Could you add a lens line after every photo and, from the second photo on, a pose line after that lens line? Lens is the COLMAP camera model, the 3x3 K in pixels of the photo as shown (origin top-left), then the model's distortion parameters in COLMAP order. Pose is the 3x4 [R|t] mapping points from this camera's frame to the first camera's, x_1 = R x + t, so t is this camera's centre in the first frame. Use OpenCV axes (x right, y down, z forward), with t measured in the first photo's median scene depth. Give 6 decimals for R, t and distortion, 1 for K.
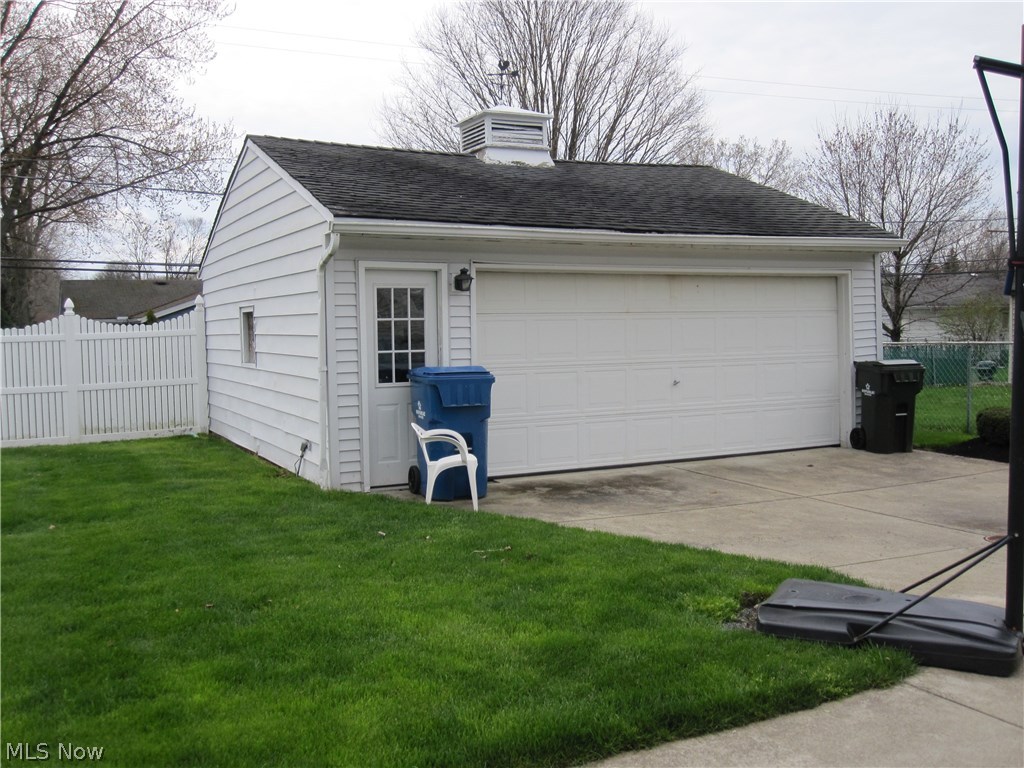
lens RADIAL K [[997.1, 0, 512.0], [0, 997.1, 384.0], [0, 0, 1]] dist [-0.083955, 0.038954]
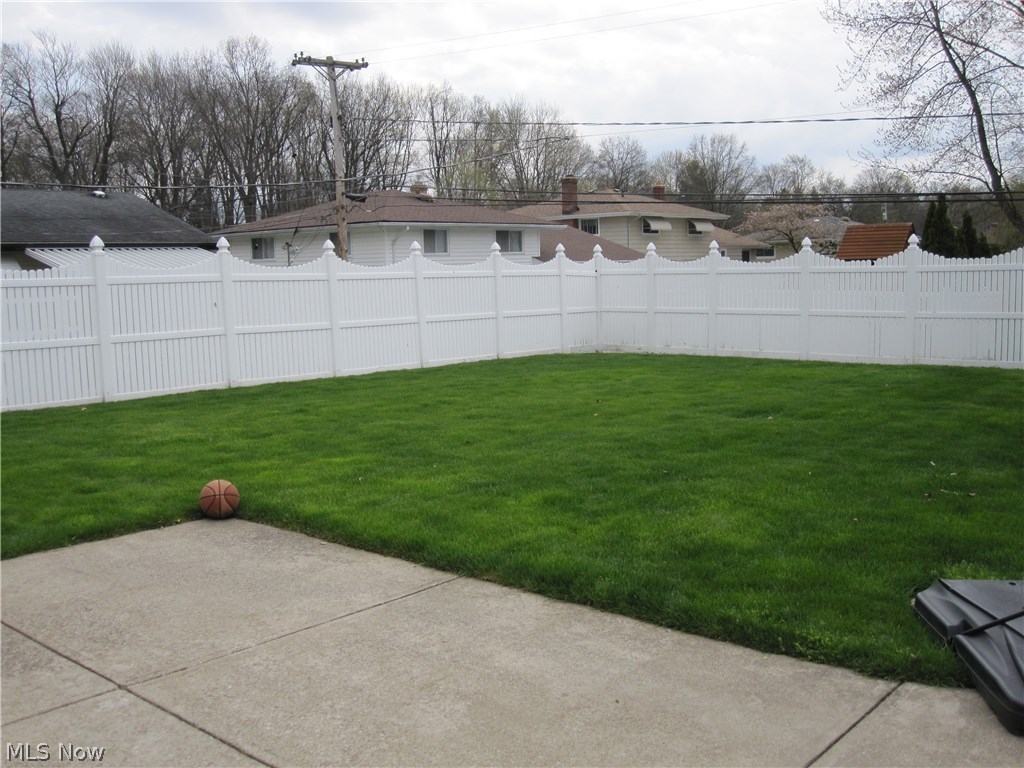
lens RADIAL K [[997.1, 0, 512.0], [0, 997.1, 384.0], [0, 0, 1]] dist [-0.083955, 0.038954]
pose [[0.360511, 0.101930, -0.927169, 1.063142], [-0.028301, 0.994749, 0.098355, -0.032495], [0.932325, -0.009218, 0.361503, 0.377467]]
